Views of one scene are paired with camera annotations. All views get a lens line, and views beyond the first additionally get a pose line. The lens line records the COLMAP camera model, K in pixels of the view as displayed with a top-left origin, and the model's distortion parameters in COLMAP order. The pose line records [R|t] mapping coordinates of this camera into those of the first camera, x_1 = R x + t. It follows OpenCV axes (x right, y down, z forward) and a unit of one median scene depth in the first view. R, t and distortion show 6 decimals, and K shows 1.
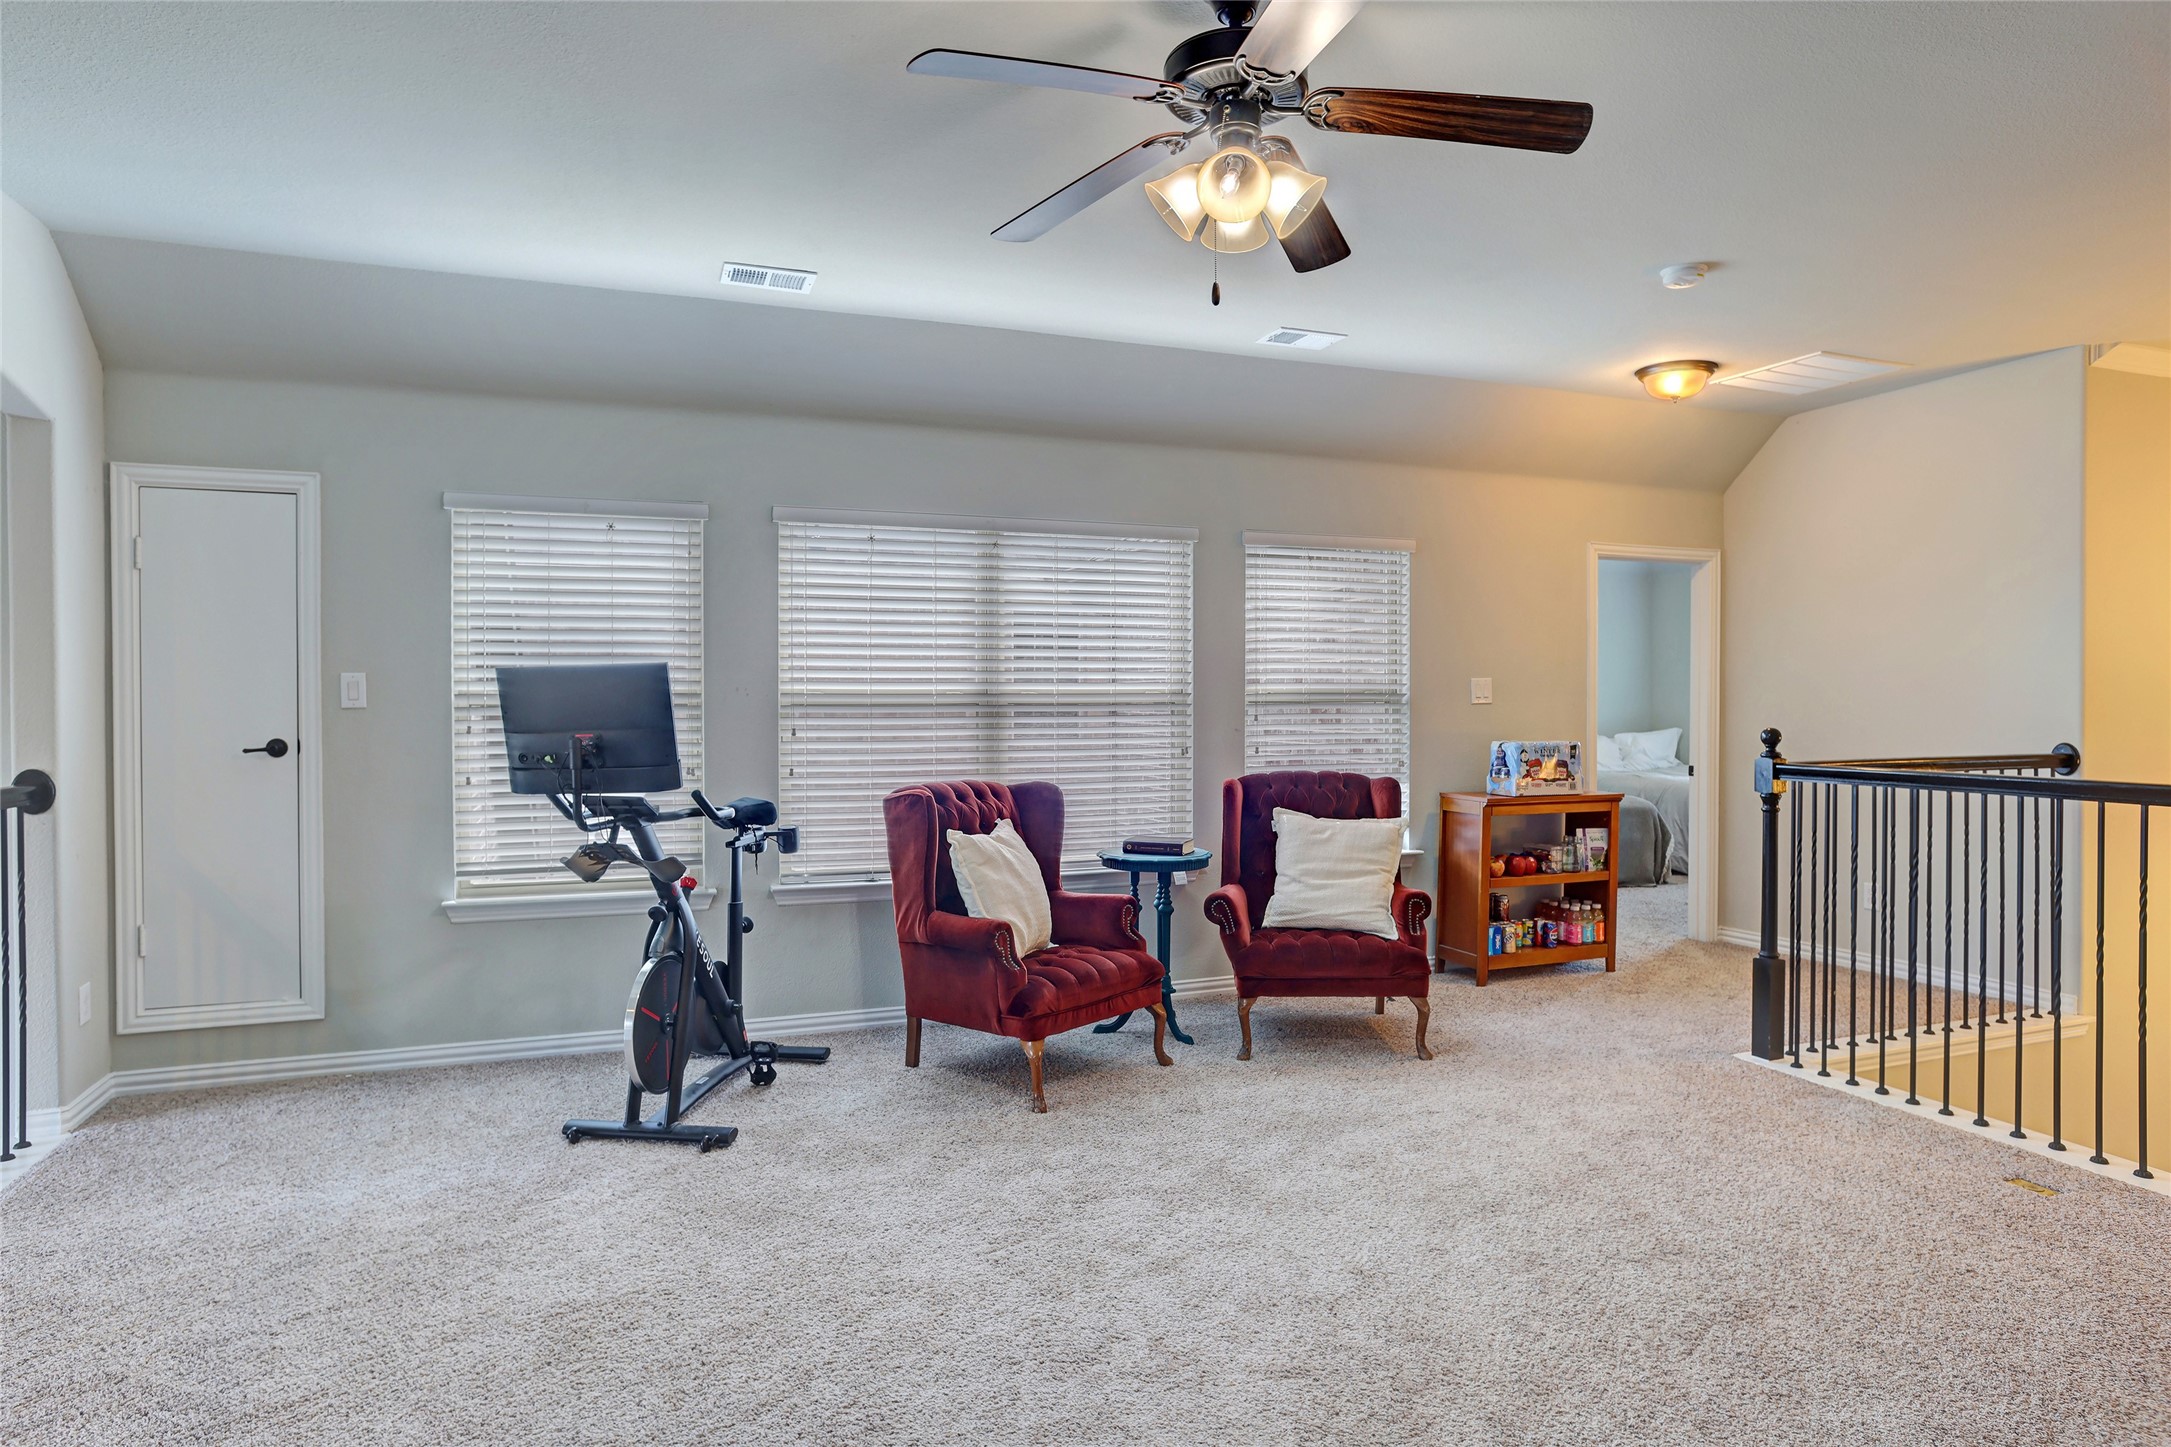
lens RADIAL K [[1255.7, 0, 1082.3], [0, 1255.7, 722.2], [0, 0, 1]] dist [0.001008, 0.000120]
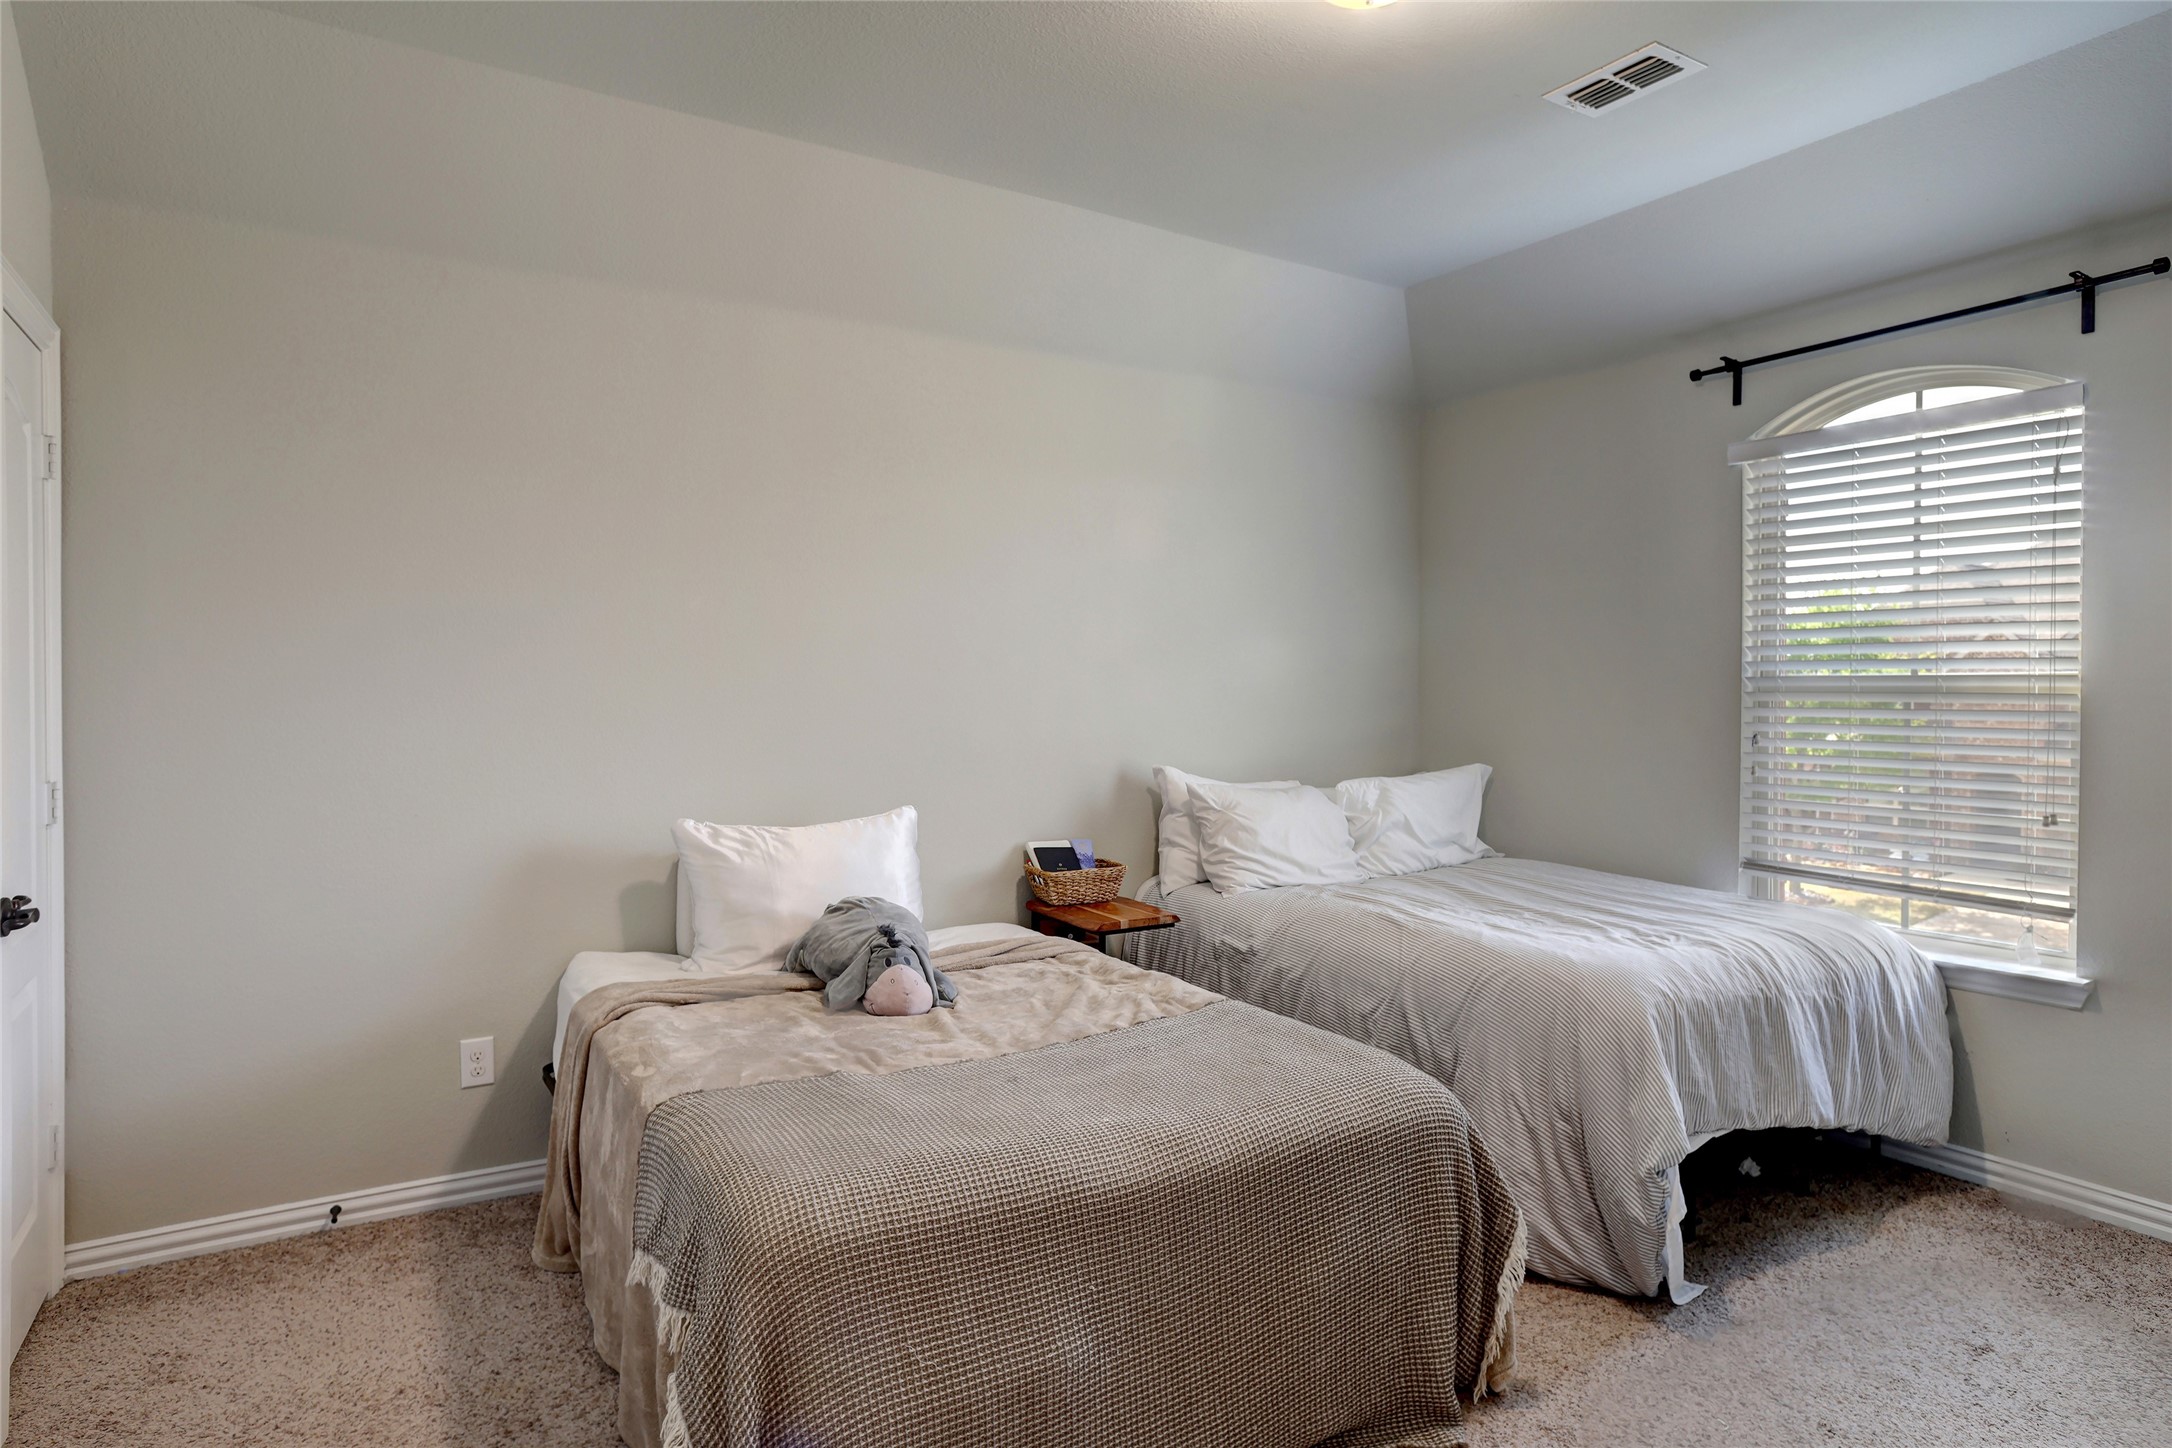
lens RADIAL K [[1256.3, 0, 1088.1], [0, 1256.3, 717.9], [0, 0, 1]] dist [0.001008, 0.000120]
pose [[0.982380, -0.000713, 0.186892, 0.278562], [-0.002002, 0.999895, 0.014338, -0.015142], [-0.186883, -0.014459, 0.982276, 0.638292]]
